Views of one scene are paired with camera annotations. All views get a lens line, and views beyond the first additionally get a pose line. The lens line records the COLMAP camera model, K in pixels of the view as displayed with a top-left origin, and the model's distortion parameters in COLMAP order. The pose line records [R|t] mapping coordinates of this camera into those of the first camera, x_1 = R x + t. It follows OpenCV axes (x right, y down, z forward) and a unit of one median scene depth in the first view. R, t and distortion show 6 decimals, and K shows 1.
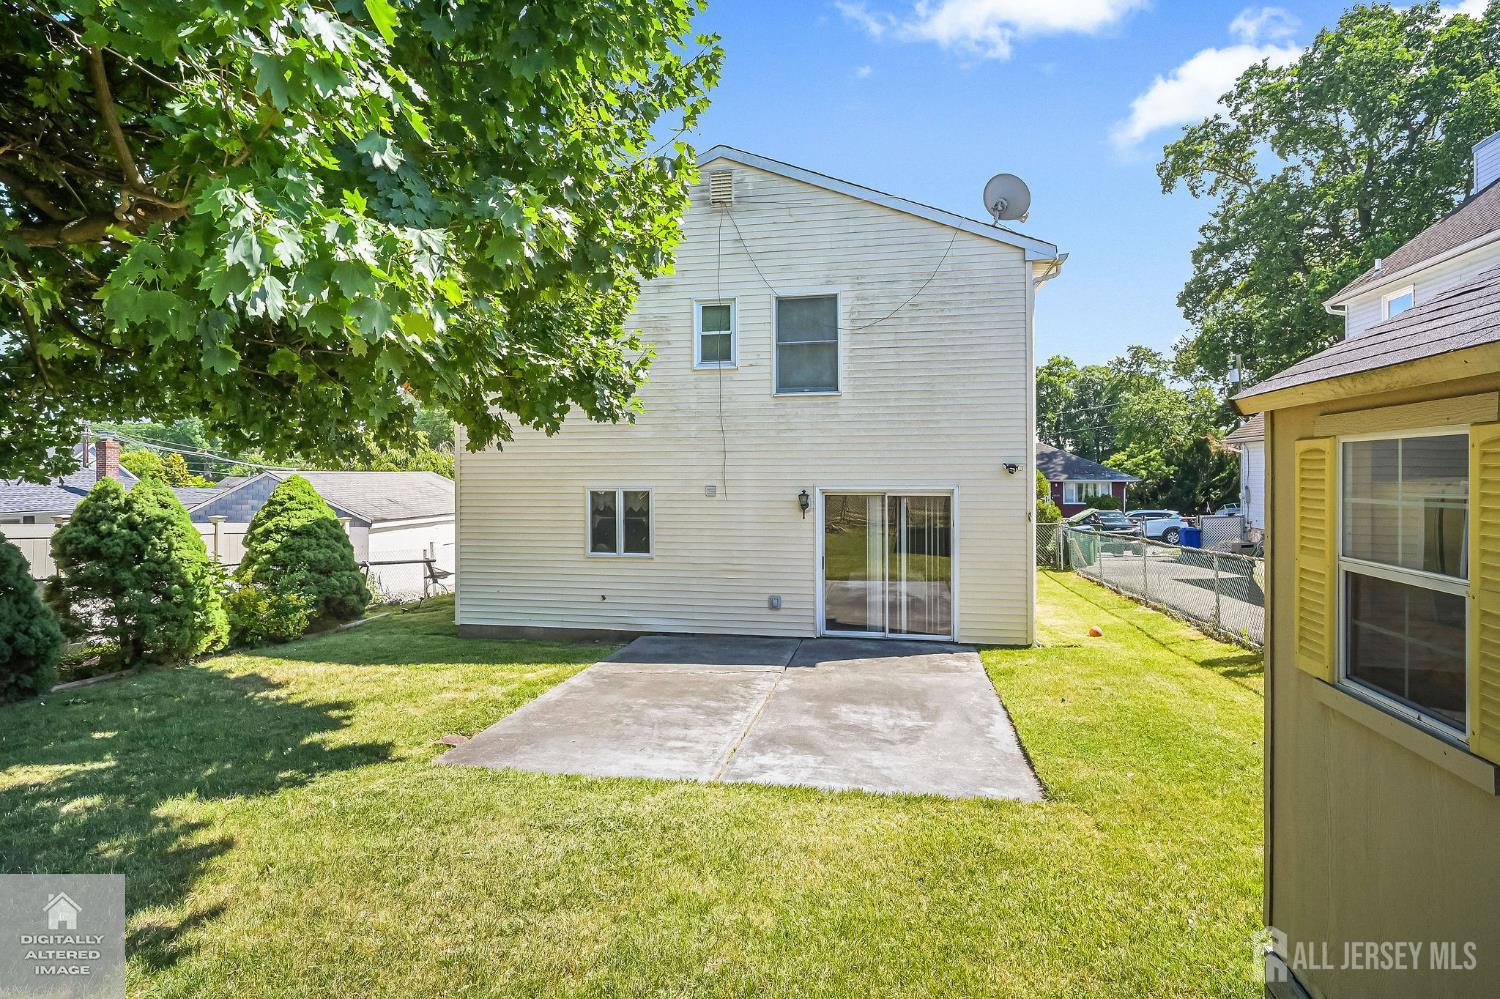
lens RADIAL K [[777.8, 0, 747.2], [0, 777.8, 477.4], [0, 0, 1]] dist [-0.003413, -0.000268]
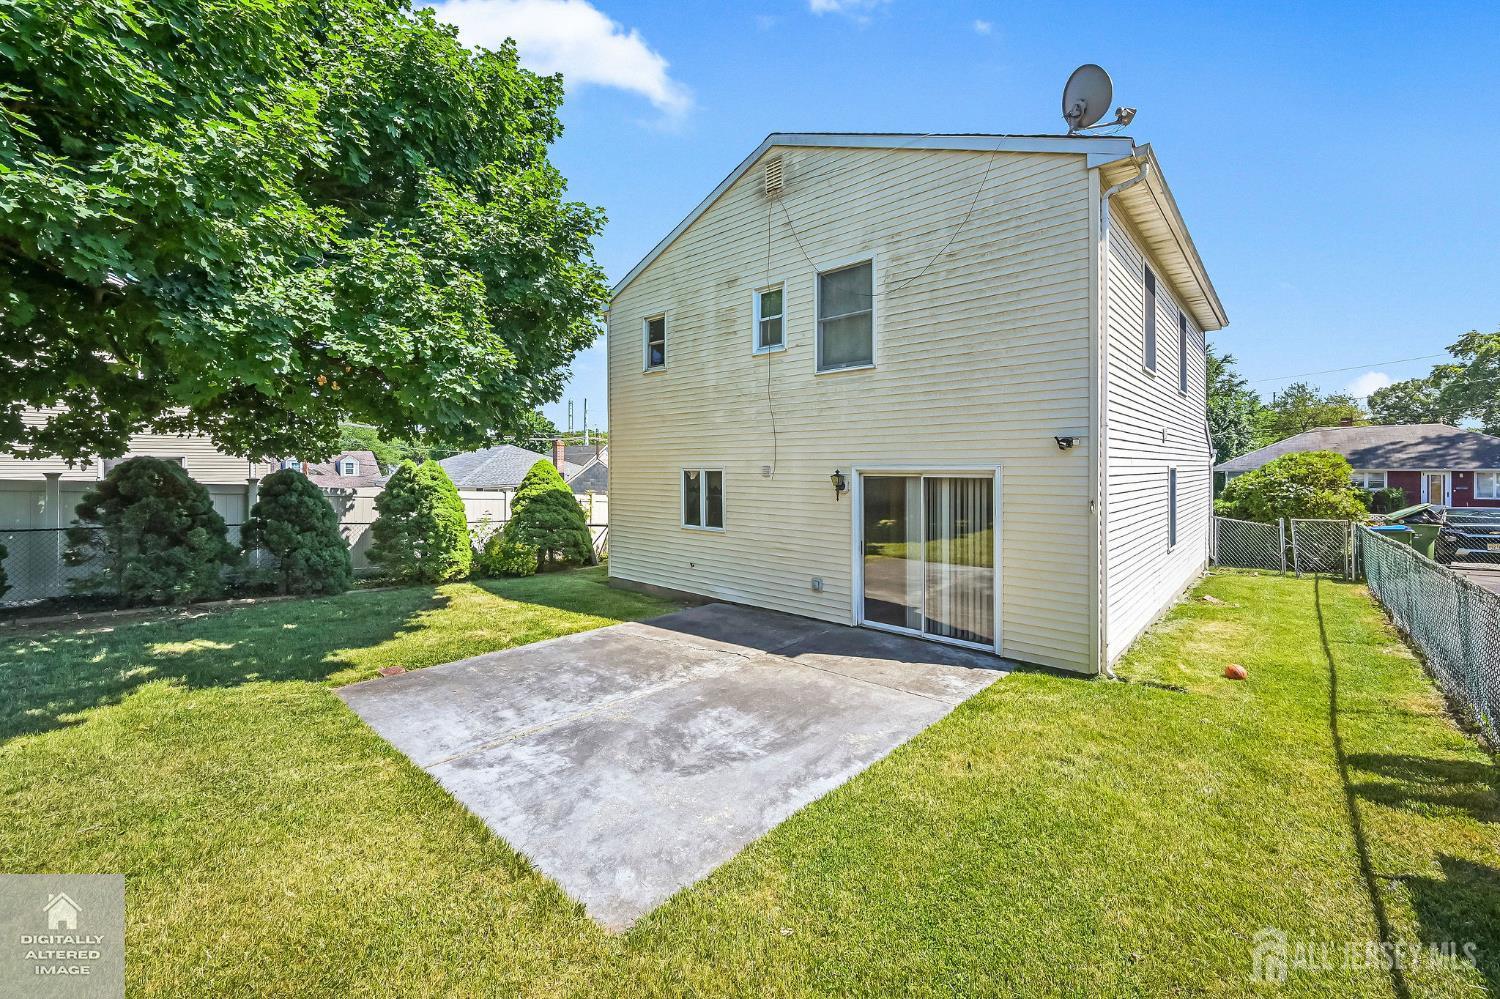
lens RADIAL K [[607.3, 0, 751.6], [0, 607.3, 472.0], [0, 0, 1]] dist [-0.001719, -0.000187]
pose [[0.853675, 0.005967, -0.520772, 0.373124], [-0.002345, 0.999968, 0.007614, 0.012844], [0.520800, -0.005278, 0.853662, 0.308871]]
